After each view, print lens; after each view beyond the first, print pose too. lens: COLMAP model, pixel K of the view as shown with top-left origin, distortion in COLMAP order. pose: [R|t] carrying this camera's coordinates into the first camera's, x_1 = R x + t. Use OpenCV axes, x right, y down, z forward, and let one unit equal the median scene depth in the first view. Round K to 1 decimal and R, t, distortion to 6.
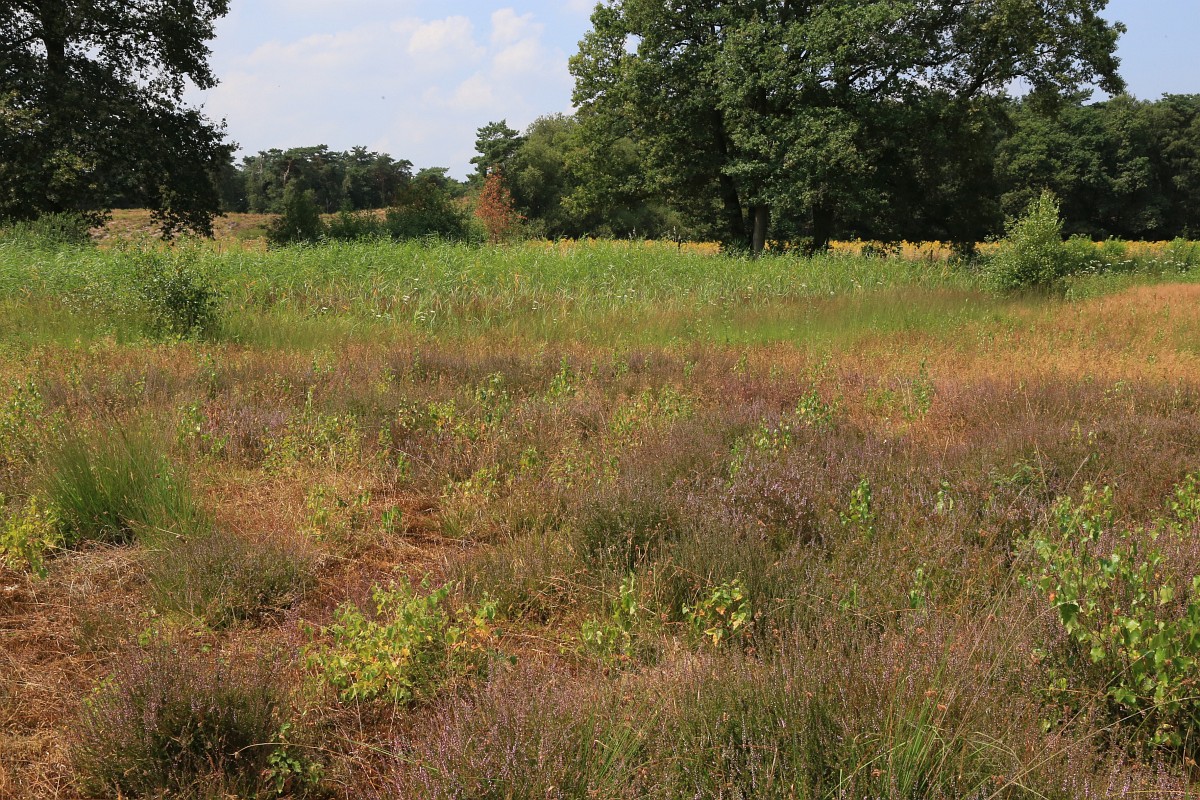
lens RADIAL K [[1316.9, 0, 597.9], [0, 1316.9, 392.9], [0, 0, 1]] dist [0.079569, 0.000000]
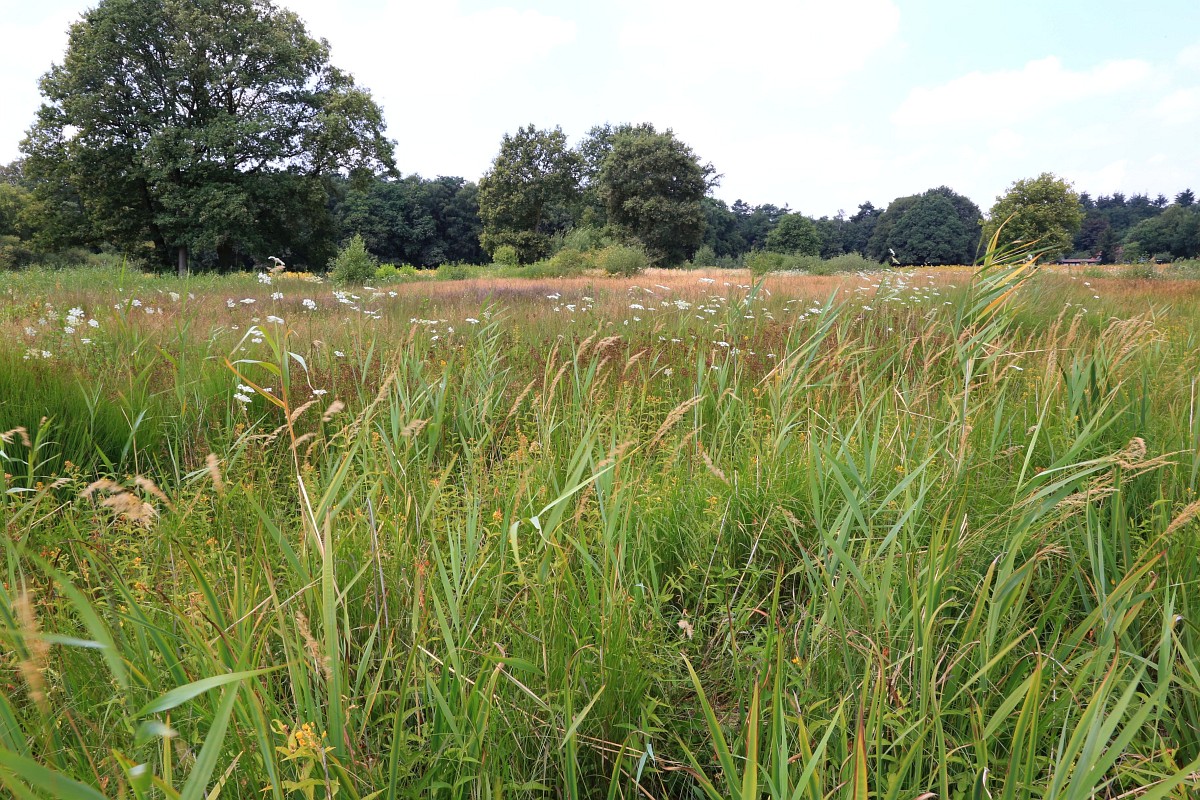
lens RADIAL K [[976.9, 0, 602.5], [0, 976.9, 390.9], [0, 0, 1]] dist [-0.026732, 0.017362]
pose [[0.853206, -0.083946, 0.514774, -0.051824], [0.081603, 0.996293, 0.027216, 0.032101], [-0.515151, 0.018786, 0.856894, -0.191486]]
